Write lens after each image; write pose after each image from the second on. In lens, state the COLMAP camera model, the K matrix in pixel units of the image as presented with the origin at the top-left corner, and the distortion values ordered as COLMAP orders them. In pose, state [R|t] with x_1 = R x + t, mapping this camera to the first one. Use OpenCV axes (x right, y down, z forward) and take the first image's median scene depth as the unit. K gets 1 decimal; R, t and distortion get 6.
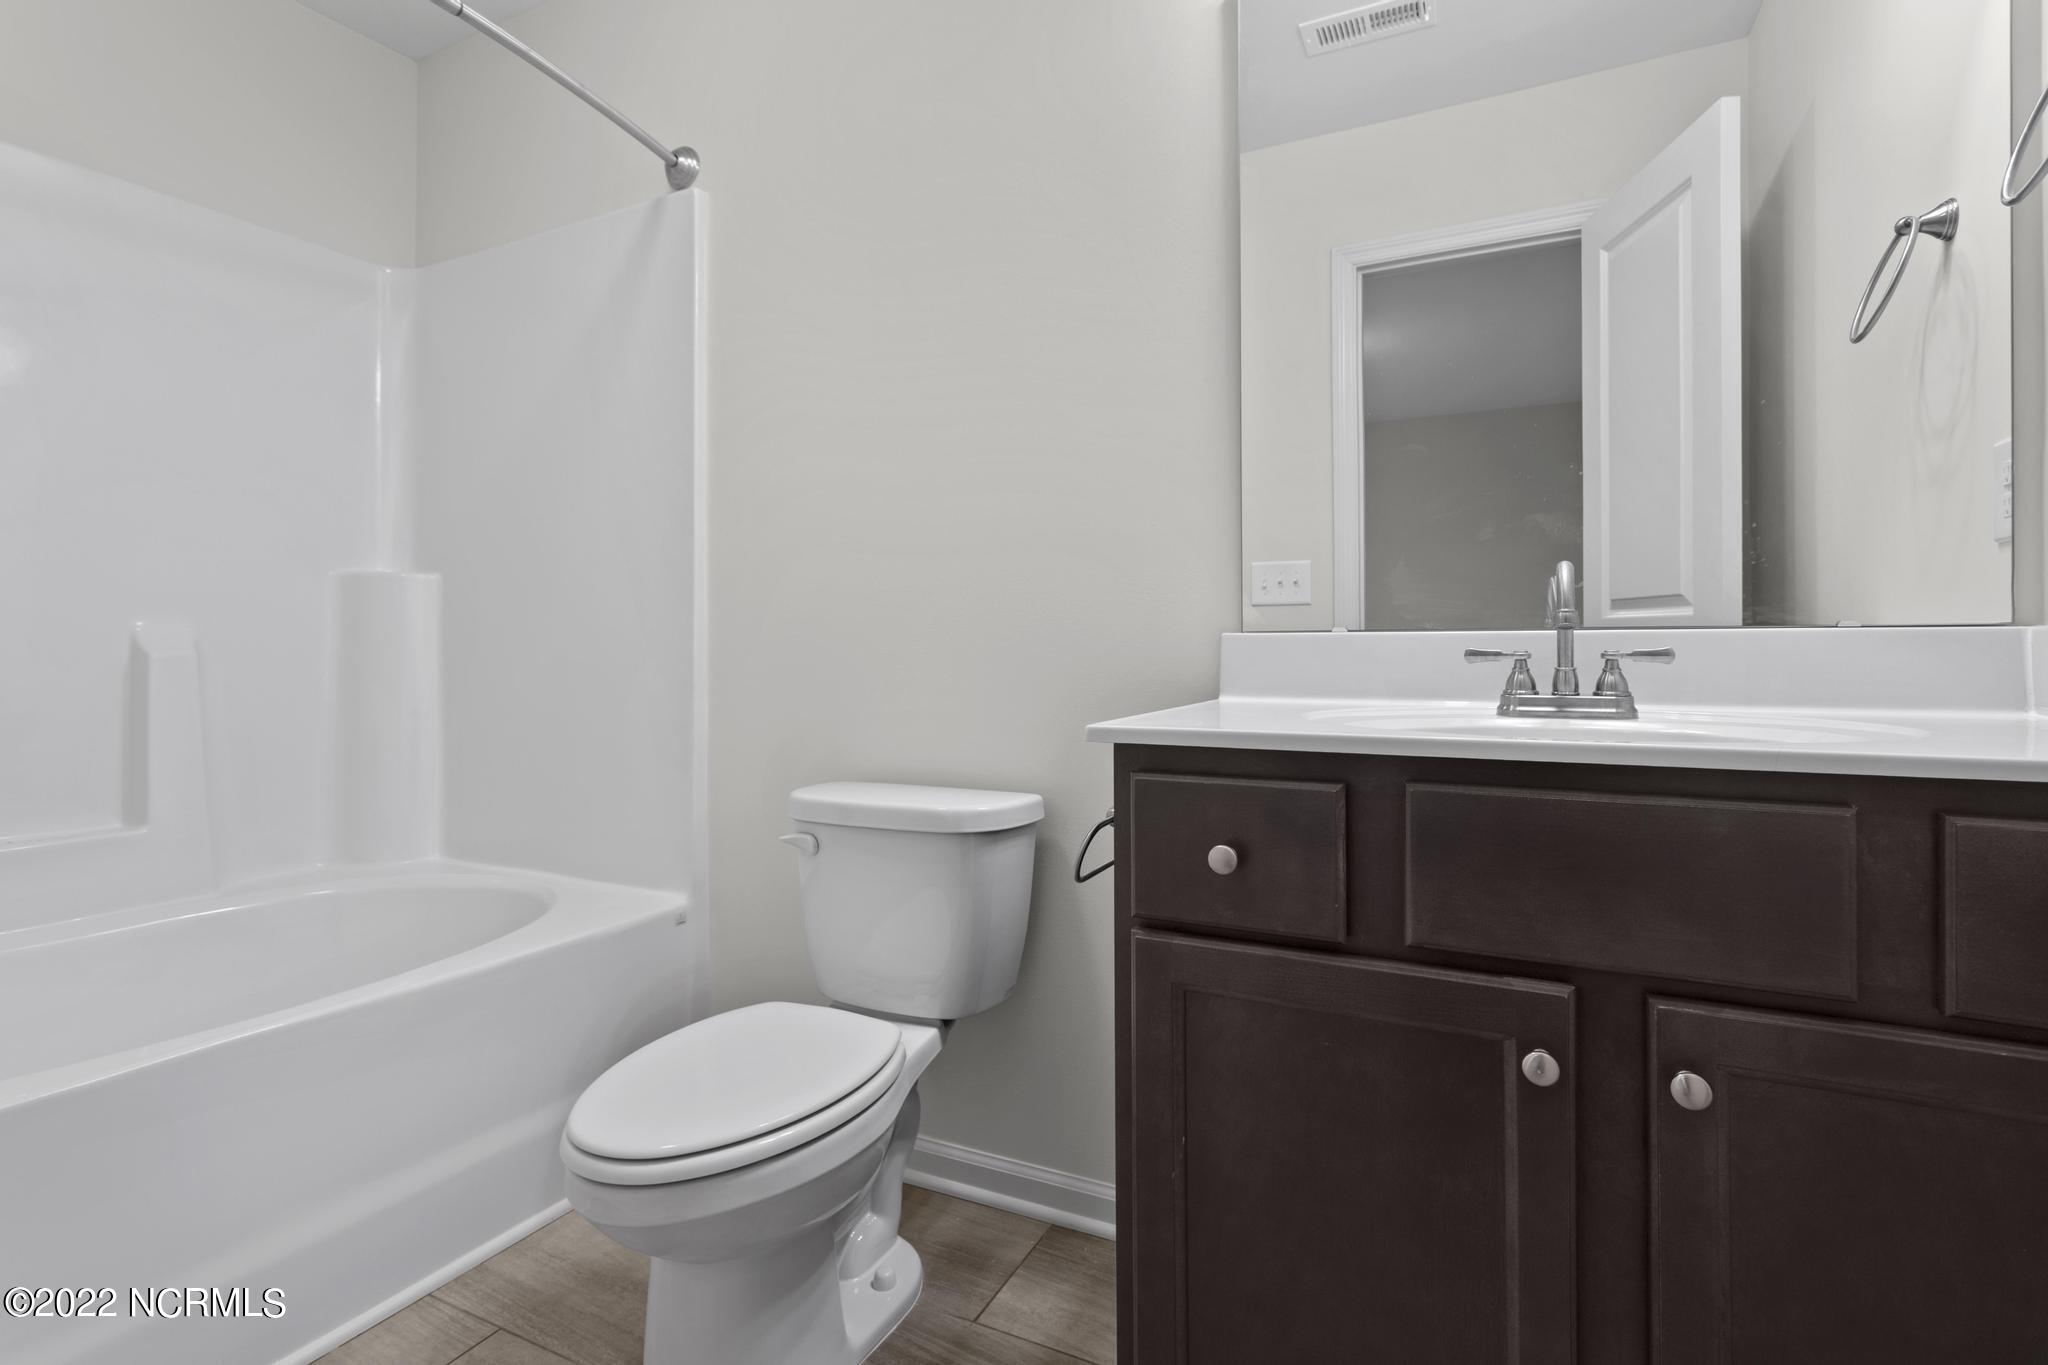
lens RADIAL K [[1002.3, 0, 1030.4], [0, 1002.3, 671.9], [0, 0, 1]] dist [-0.001686, -0.000226]
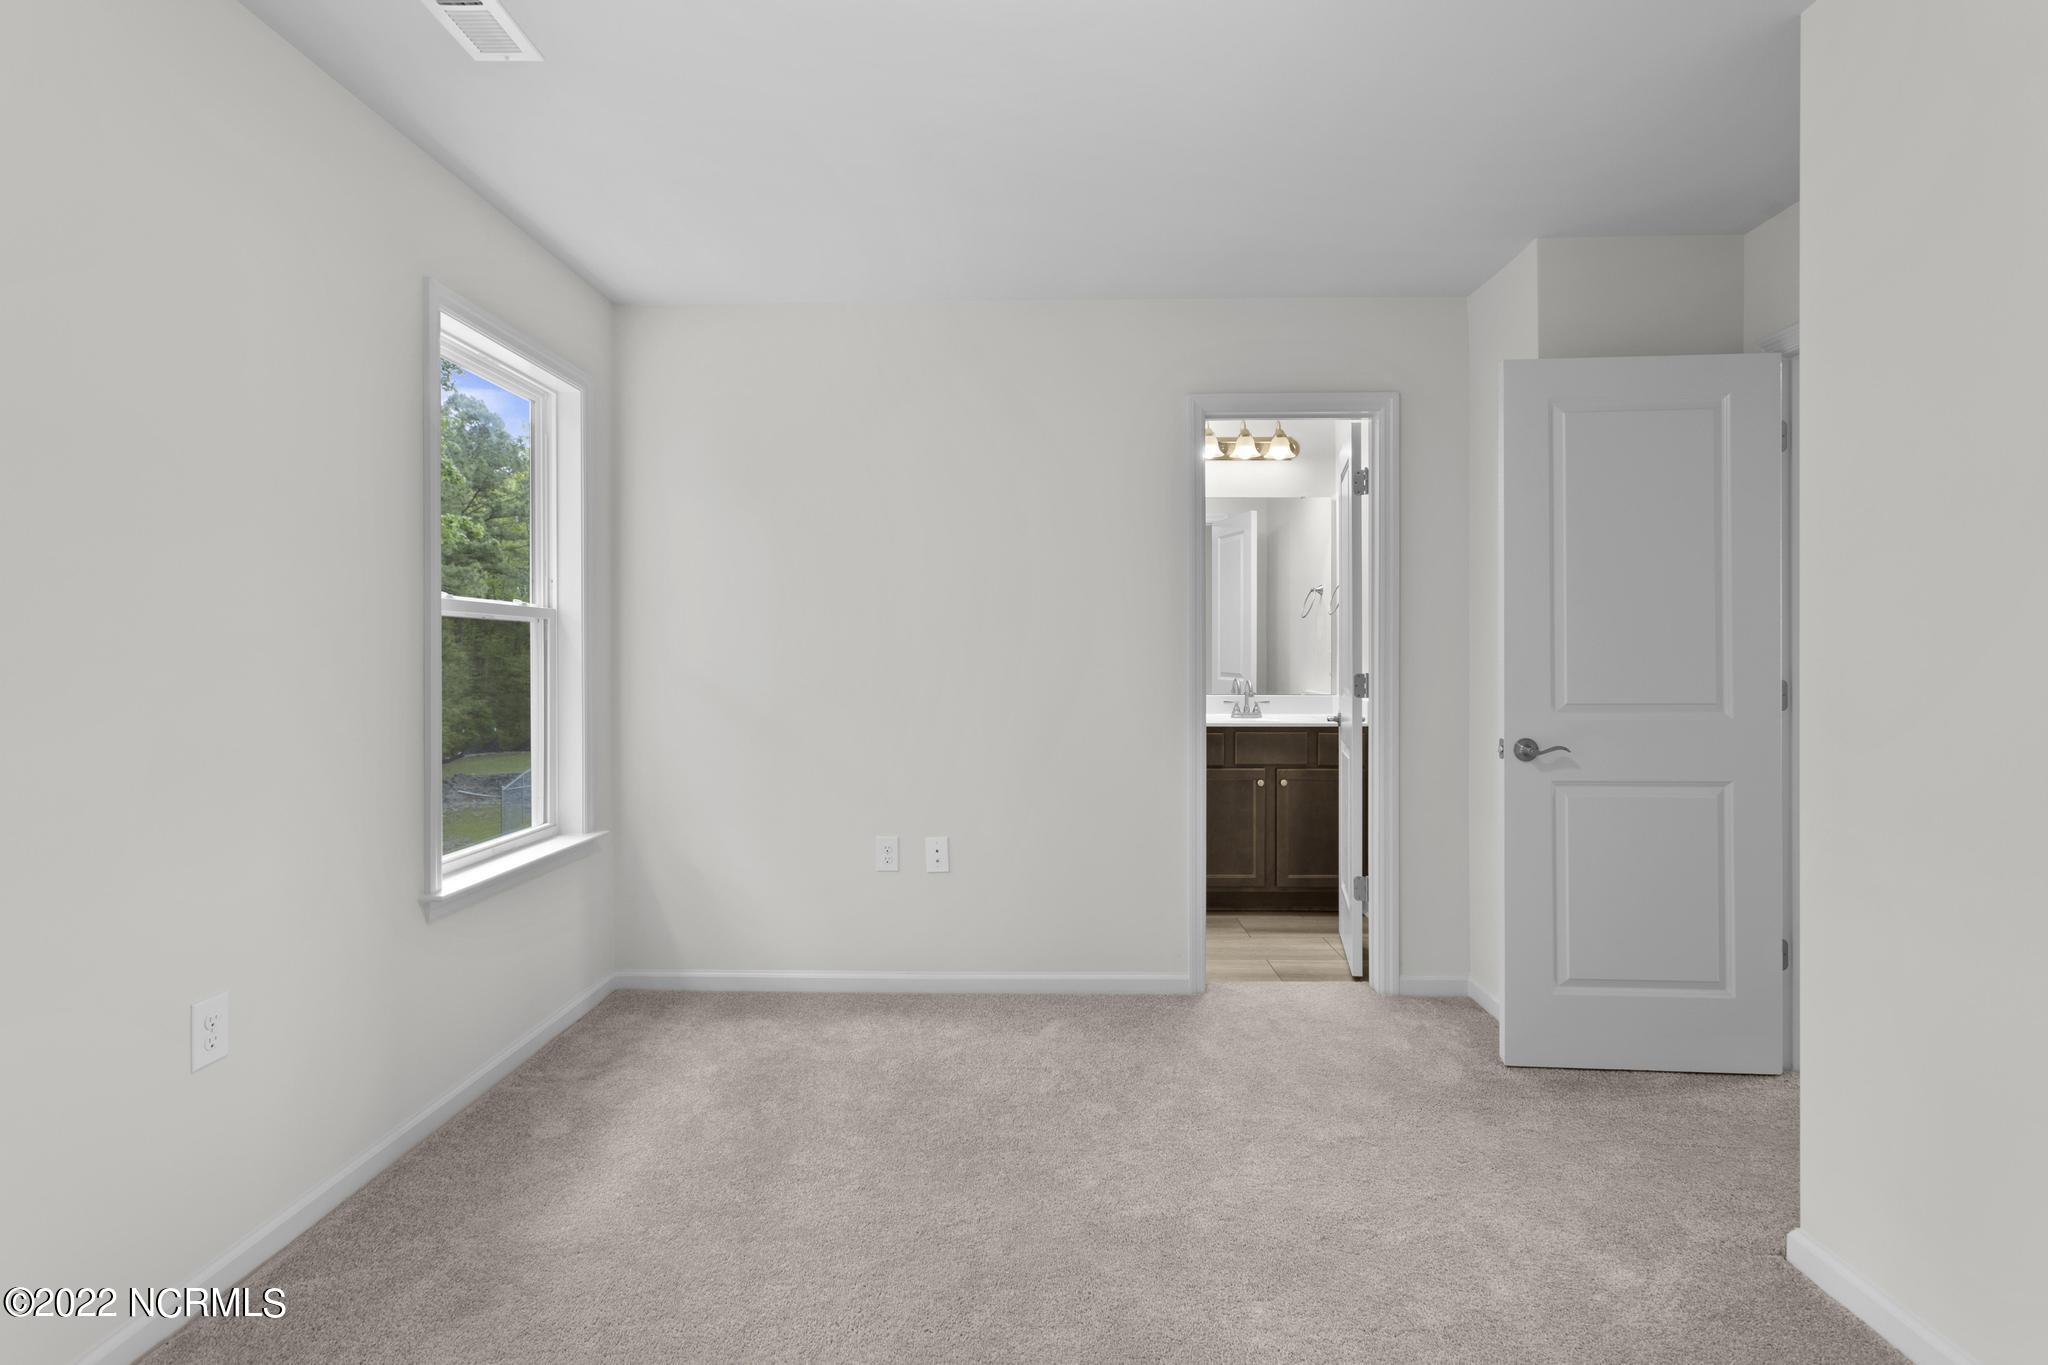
lens RADIAL K [[1002.3, 0, 1020.6], [0, 1002.3, 669.6], [0, 0, 1]] dist [-0.001686, -0.000226]
pose [[0.902969, 0.001302, 0.429705, -2.735207], [-0.005686, 0.999944, 0.008920, -0.241134], [-0.429669, -0.010498, 0.902925, -3.051284]]
